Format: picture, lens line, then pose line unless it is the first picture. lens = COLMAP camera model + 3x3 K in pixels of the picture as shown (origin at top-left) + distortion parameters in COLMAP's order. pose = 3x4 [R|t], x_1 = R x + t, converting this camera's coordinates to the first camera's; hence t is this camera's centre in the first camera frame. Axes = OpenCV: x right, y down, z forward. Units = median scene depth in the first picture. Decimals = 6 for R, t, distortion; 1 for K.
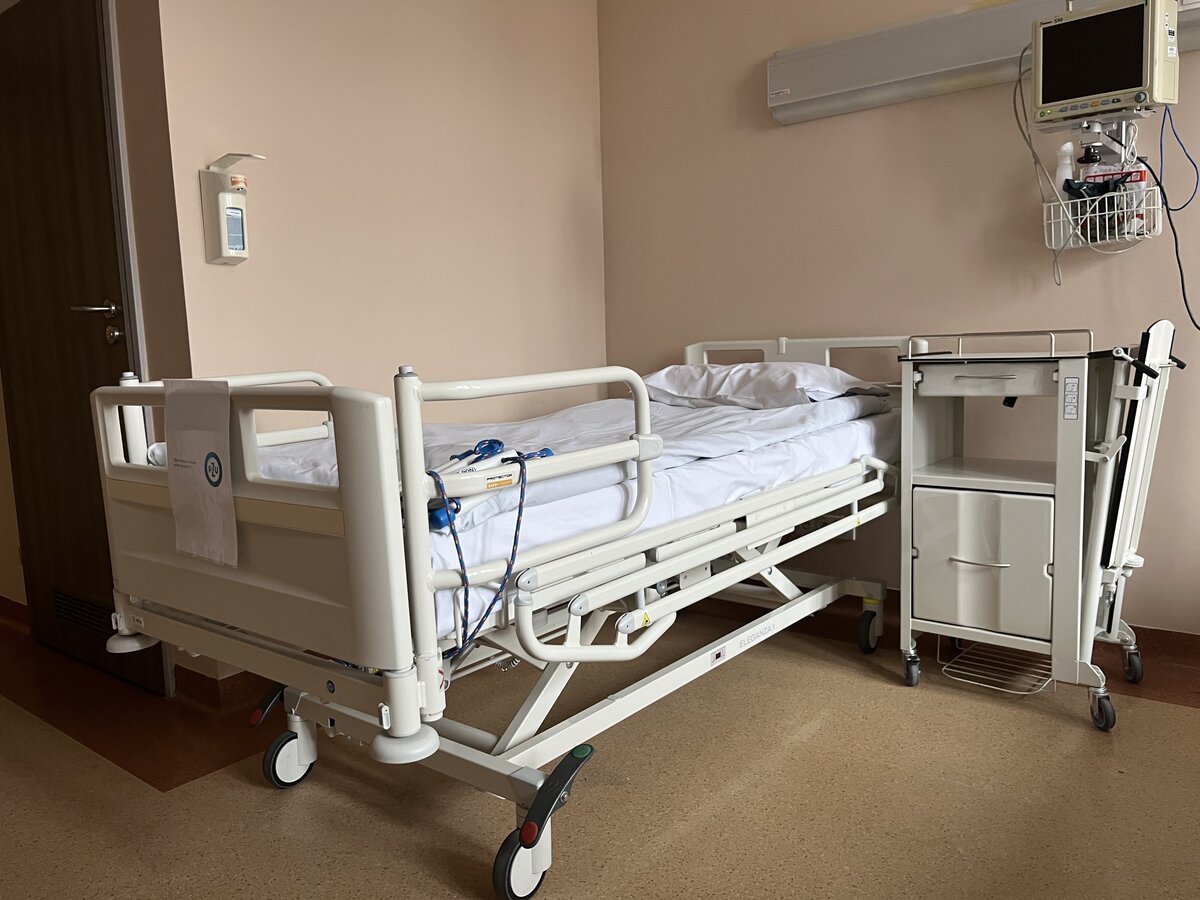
lens RADIAL K [[900.1, 0, 599.7], [0, 900.1, 449.4], [0, 0, 1]] dist [-0.005218, -0.019182]
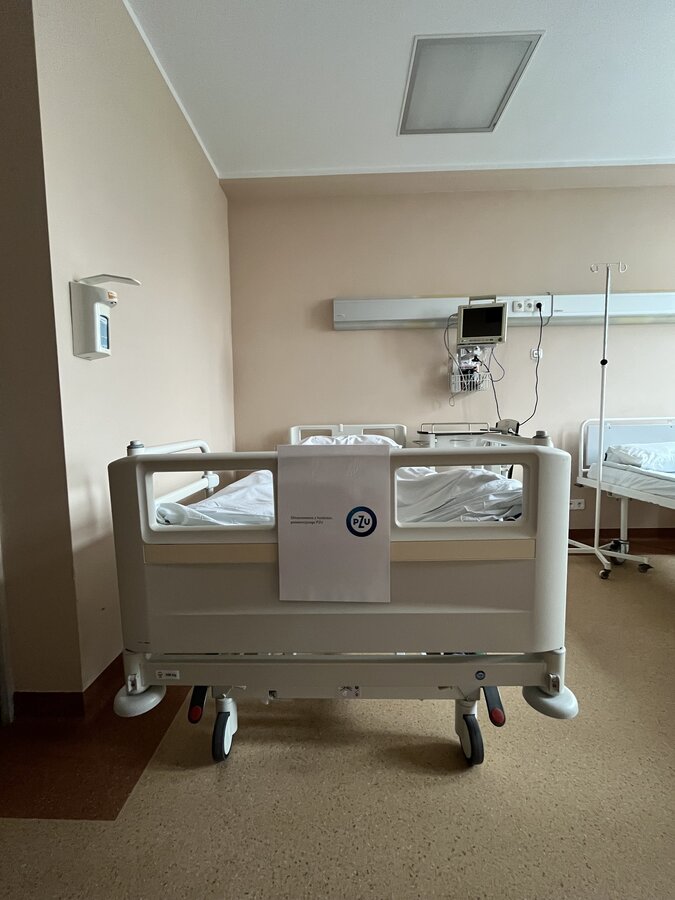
lens RADIAL K [[365.0, 0, 337.5], [0, 365.0, 449.3], [0, 0, 1]] dist [-0.006243, -0.000282]
pose [[0.803019, -0.022396, 0.595532, -0.460717], [0.060808, 0.997157, -0.044494, -0.032684], [-0.592843, 0.071943, 0.802098, 0.395573]]
